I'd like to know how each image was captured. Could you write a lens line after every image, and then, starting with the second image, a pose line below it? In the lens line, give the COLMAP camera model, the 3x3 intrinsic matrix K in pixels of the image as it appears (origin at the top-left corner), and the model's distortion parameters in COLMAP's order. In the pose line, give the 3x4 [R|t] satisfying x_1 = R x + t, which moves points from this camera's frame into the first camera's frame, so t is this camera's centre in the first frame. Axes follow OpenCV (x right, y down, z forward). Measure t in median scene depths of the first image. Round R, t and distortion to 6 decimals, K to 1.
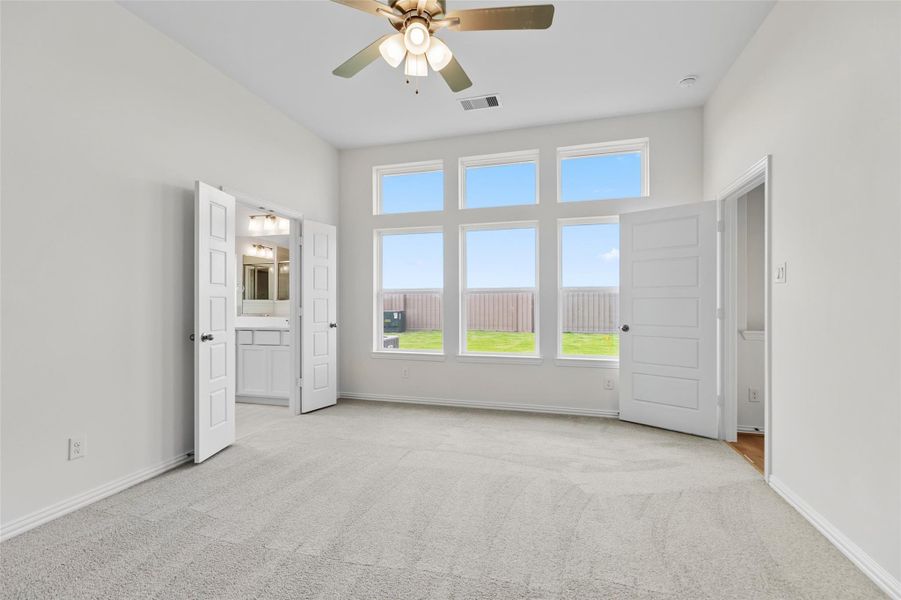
lens RADIAL K [[401.9, 0, 452.4], [0, 401.9, 301.4], [0, 0, 1]] dist [0.003735, 0.000073]
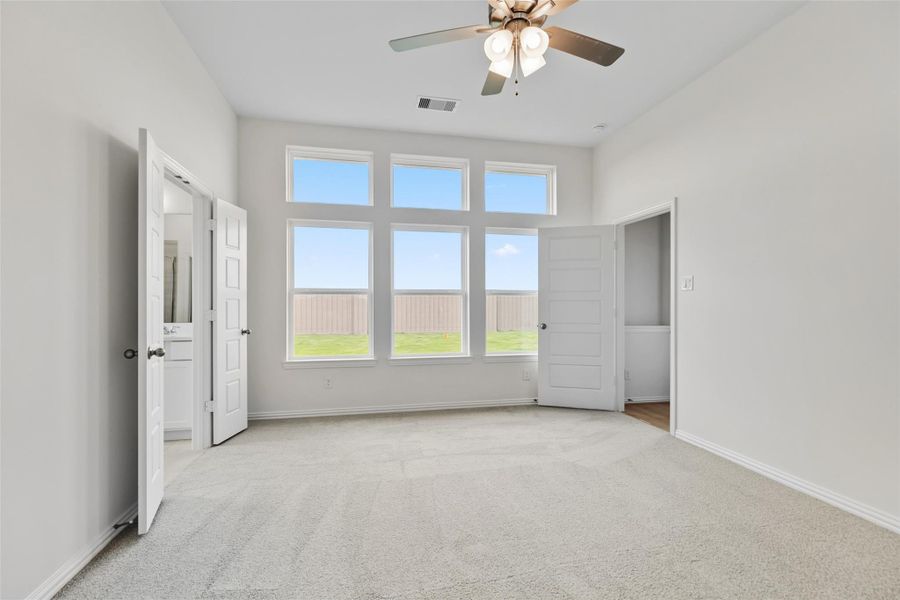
lens RADIAL K [[401.5, 0, 451.9], [0, 401.5, 301.4], [0, 0, 1]] dist [0.003735, 0.000073]
pose [[0.882838, 0.004955, 0.469651, -0.347601], [-0.003101, 0.999984, -0.004721, 0.000965], [-0.469667, 0.002711, 0.882840, 0.095042]]
